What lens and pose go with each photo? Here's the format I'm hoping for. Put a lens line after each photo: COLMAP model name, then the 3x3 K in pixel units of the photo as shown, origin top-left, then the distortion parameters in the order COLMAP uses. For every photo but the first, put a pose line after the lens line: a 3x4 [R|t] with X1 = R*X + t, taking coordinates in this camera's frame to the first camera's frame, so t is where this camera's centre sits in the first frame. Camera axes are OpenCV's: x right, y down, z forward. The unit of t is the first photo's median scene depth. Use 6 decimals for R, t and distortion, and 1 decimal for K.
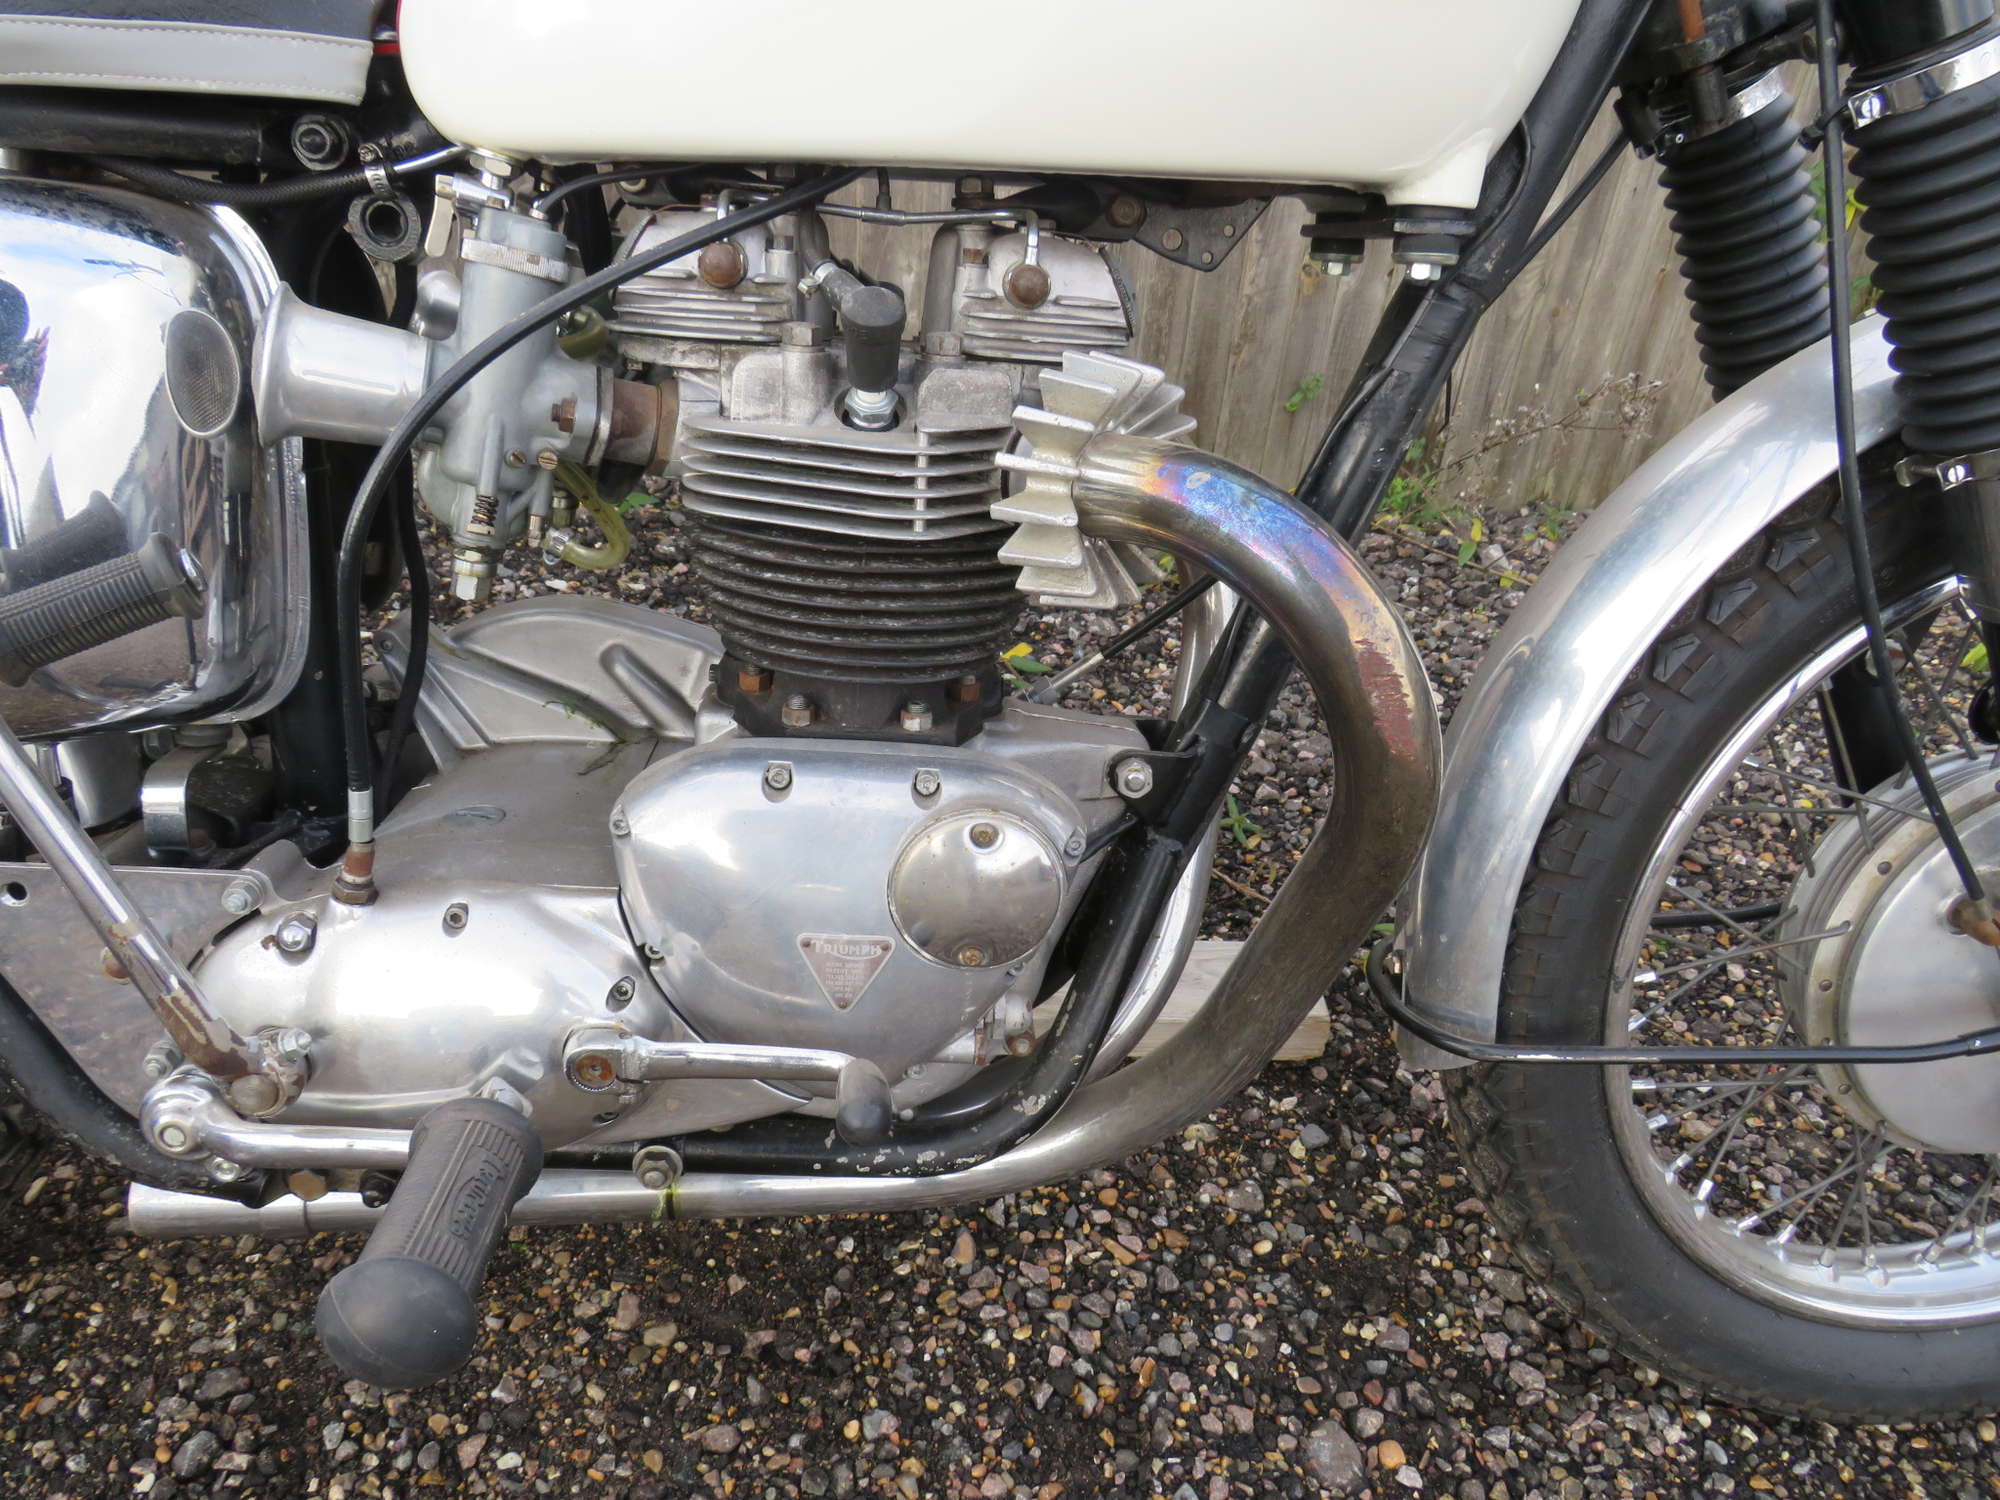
lens RADIAL K [[1408.7, 0, 997.2], [0, 1408.7, 748.8], [0, 0, 1]] dist [-0.025670, 0.001151]
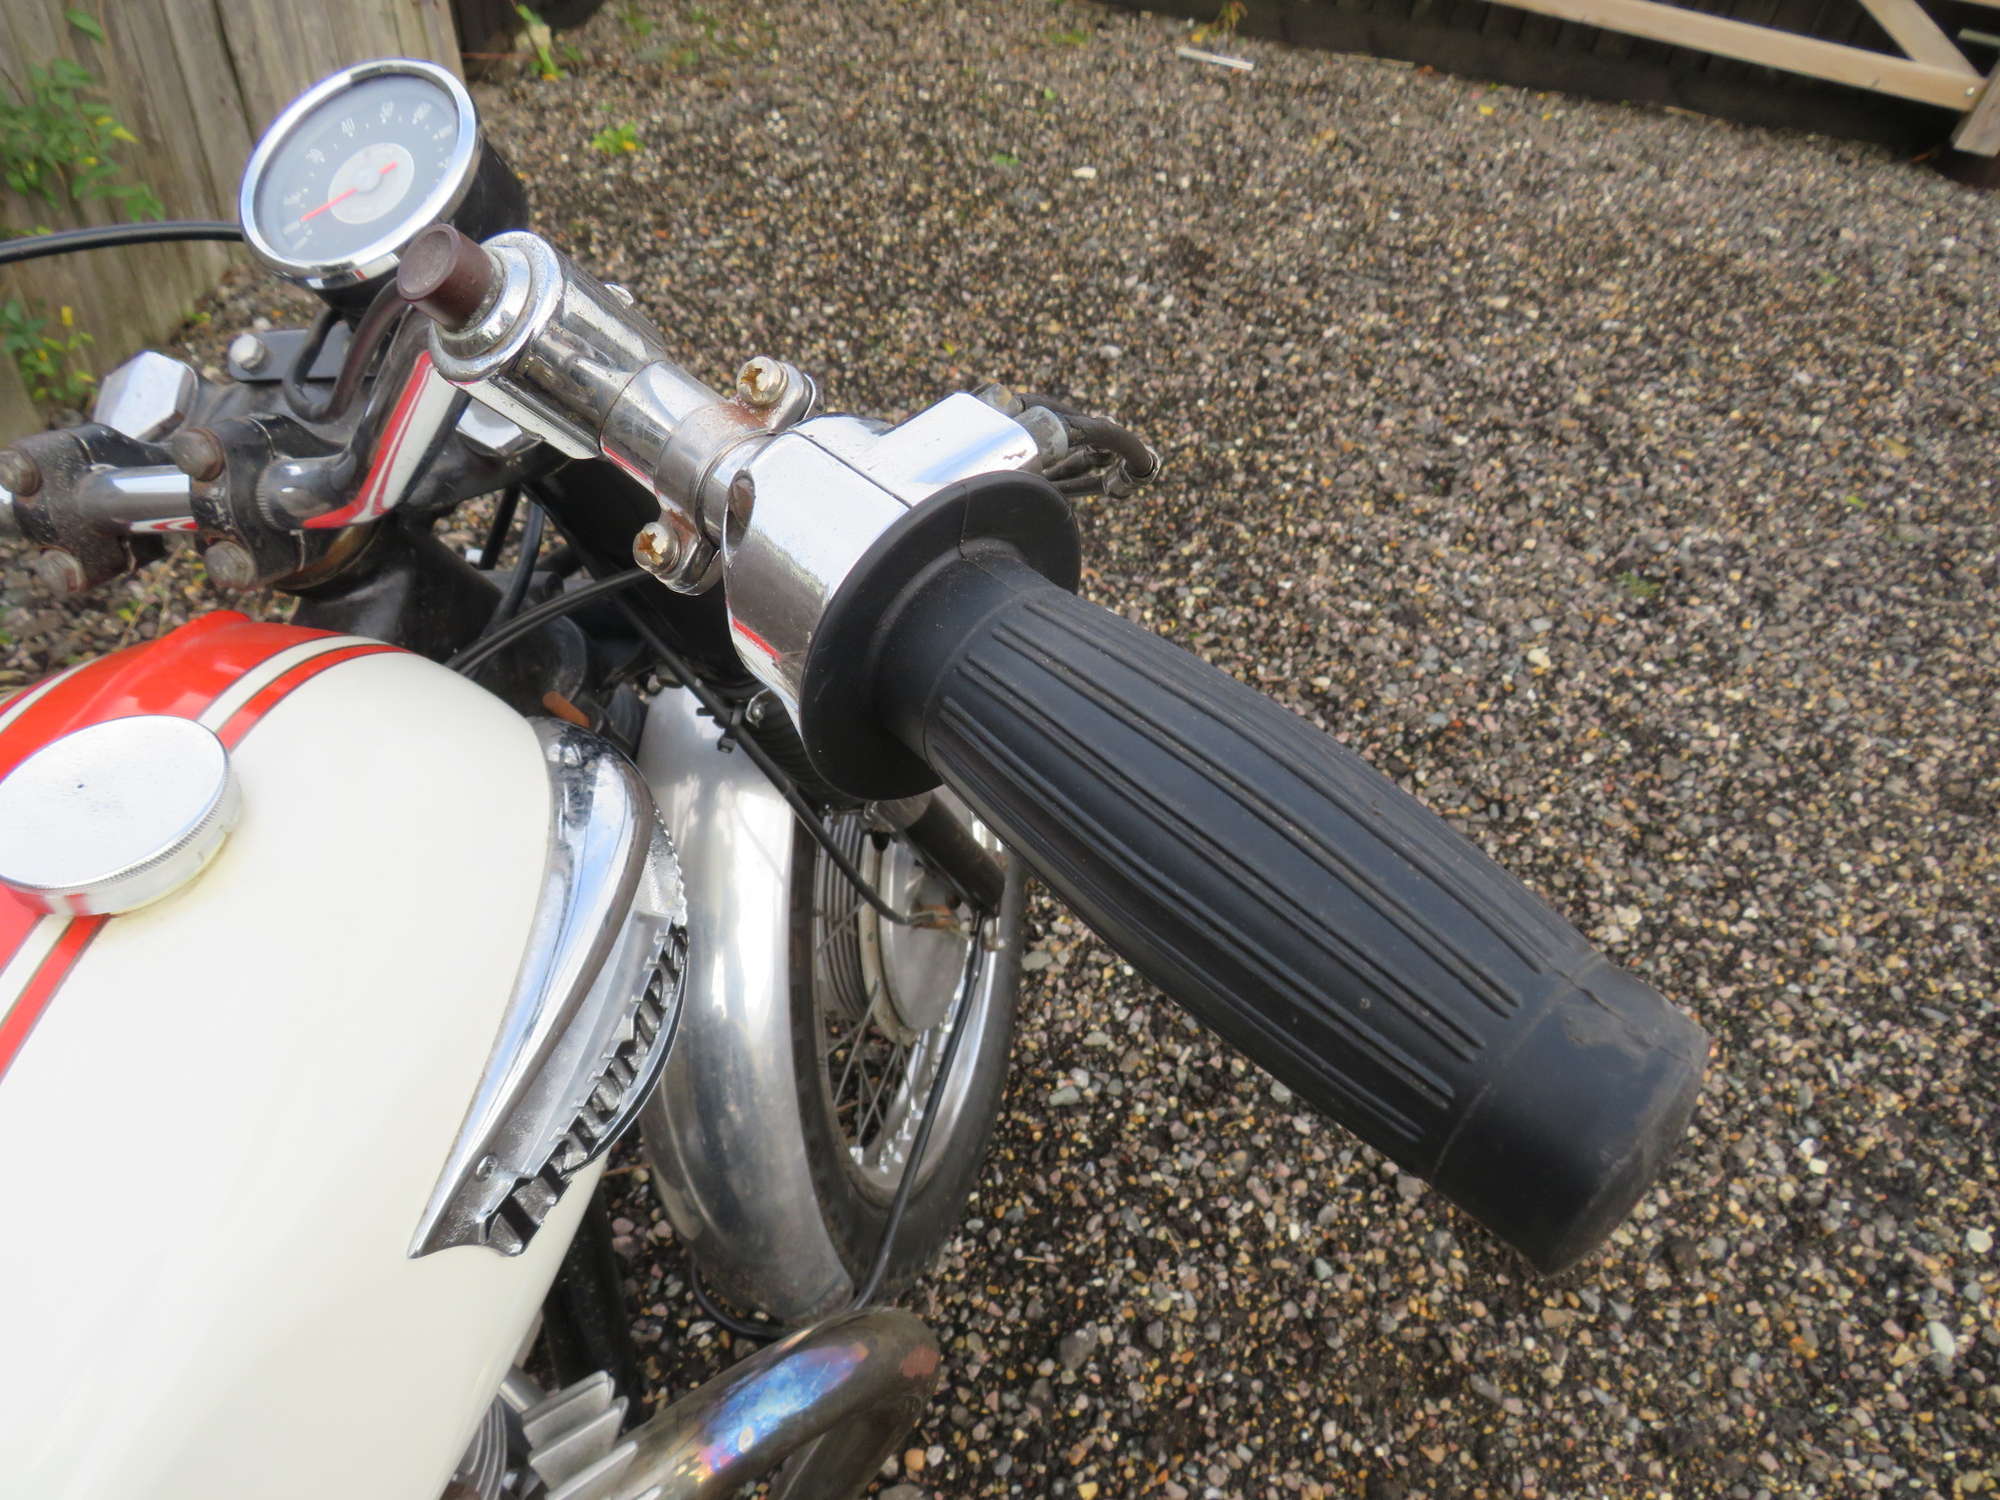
lens RADIAL K [[1408.7, 0, 998.9], [0, 1408.7, 752.7], [0, 0, 1]] dist [-0.025670, 0.001151]
pose [[0.271206, -0.715625, 0.643683, -0.073398], [0.472360, 0.681634, 0.558795, -0.665781], [-0.838643, 0.152502, 0.522896, 0.135475]]
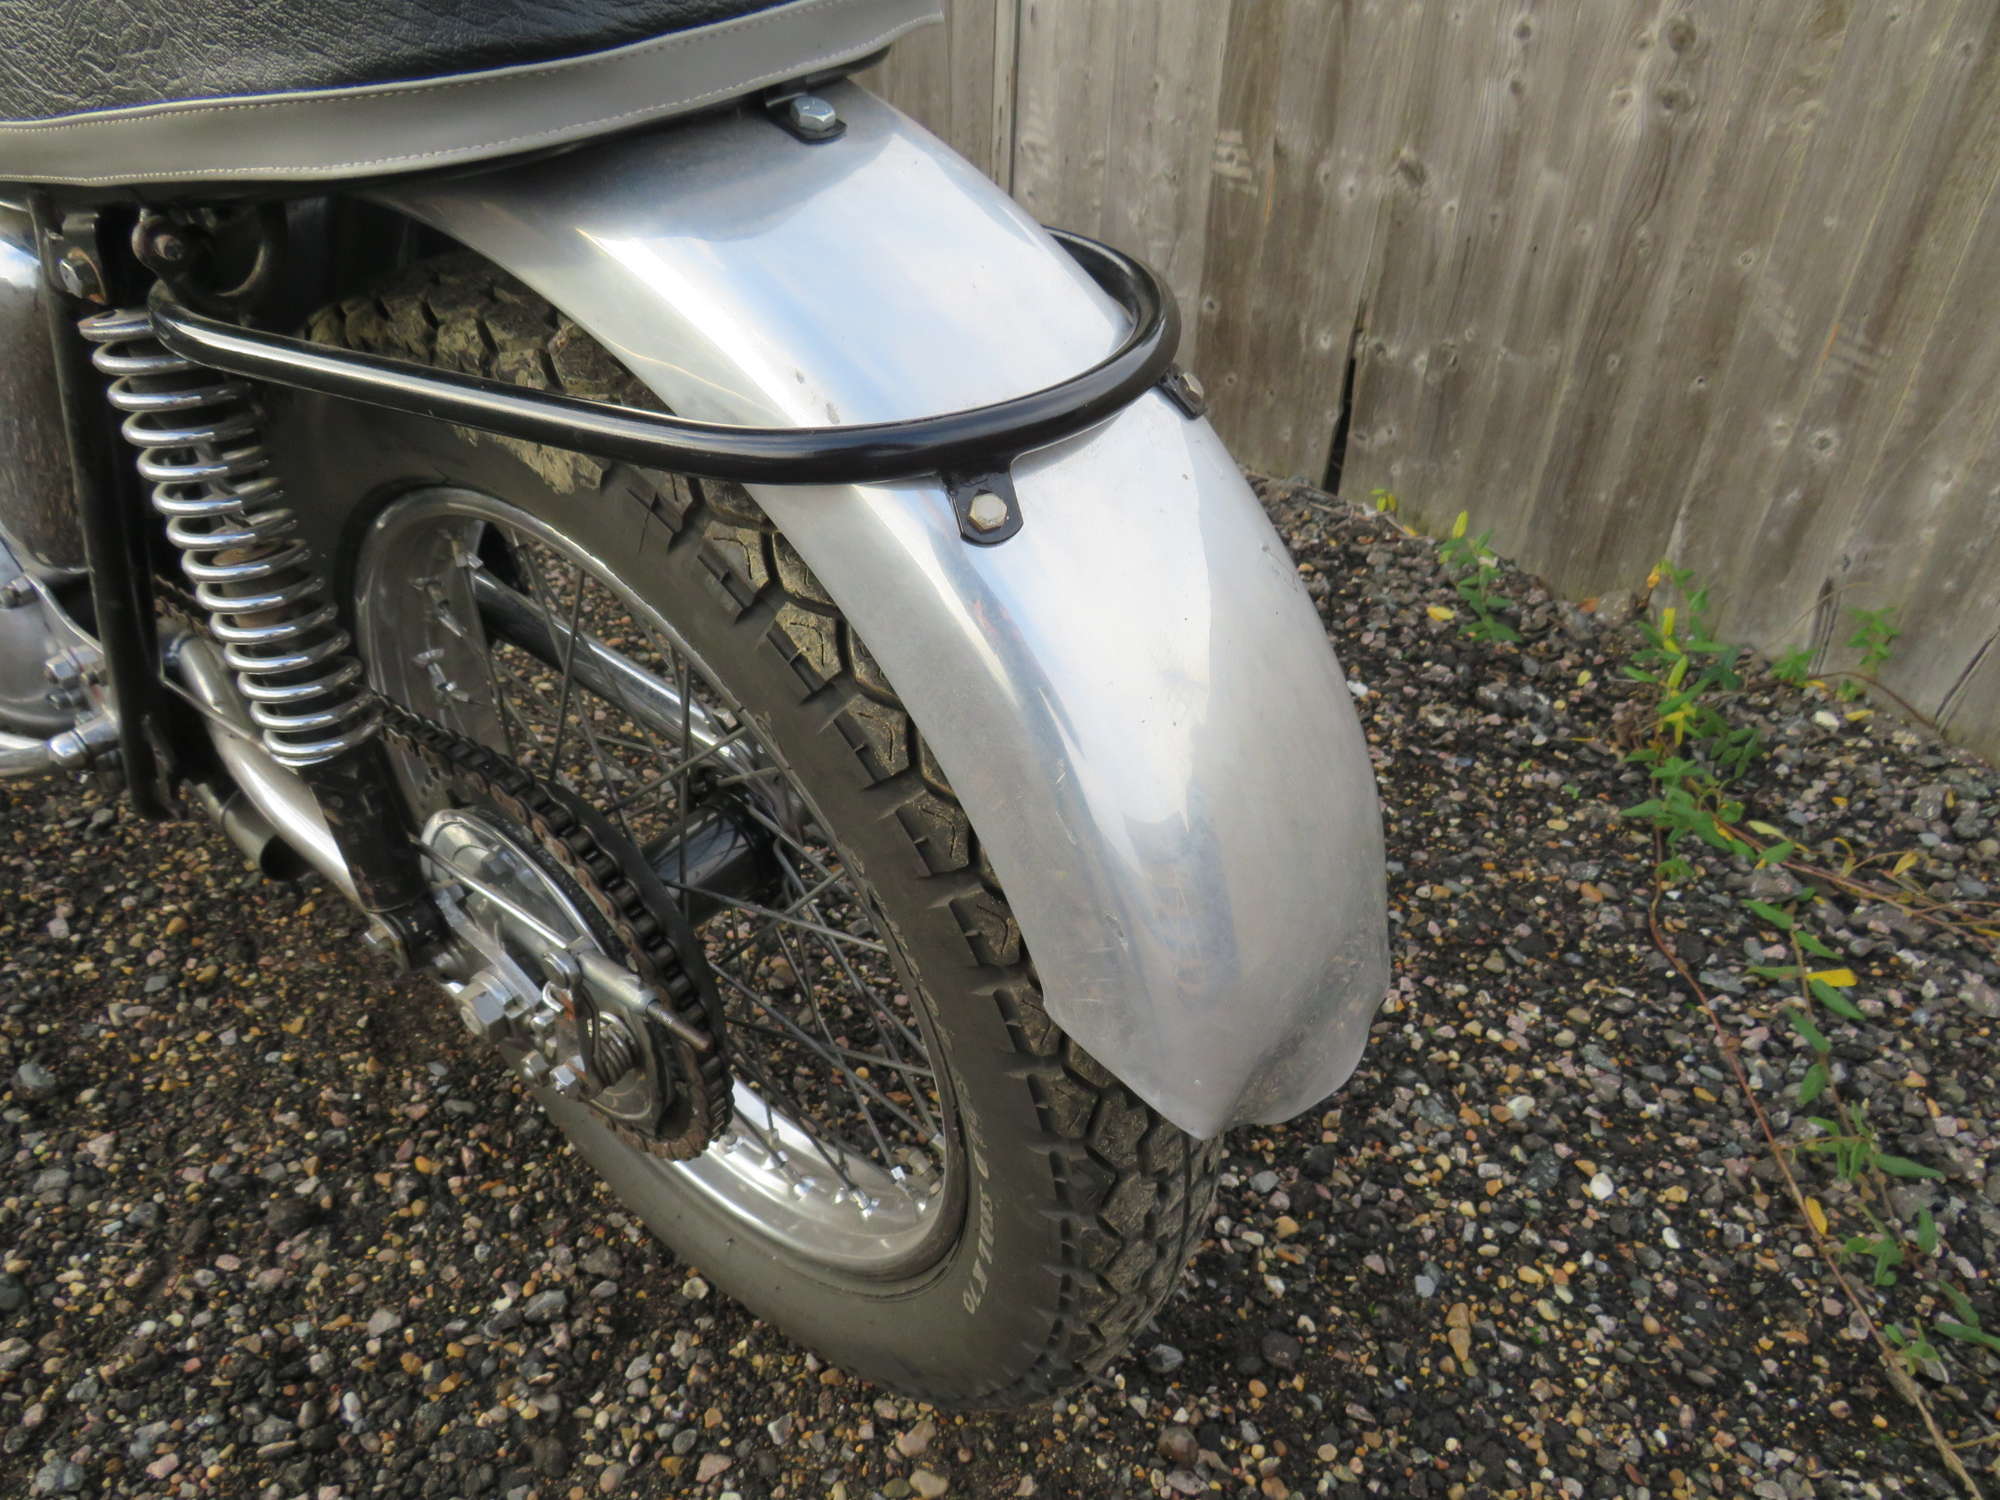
lens RADIAL K [[1408.7, 0, 992.8], [0, 1408.7, 760.8], [0, 0, 1]] dist [-0.025670, 0.001151]
pose [[0.726277, 0.374825, -0.576219, 0.148329], [-0.400172, 0.912114, 0.088937, -0.119736], [0.558913, 0.165994, 0.812442, 0.204290]]
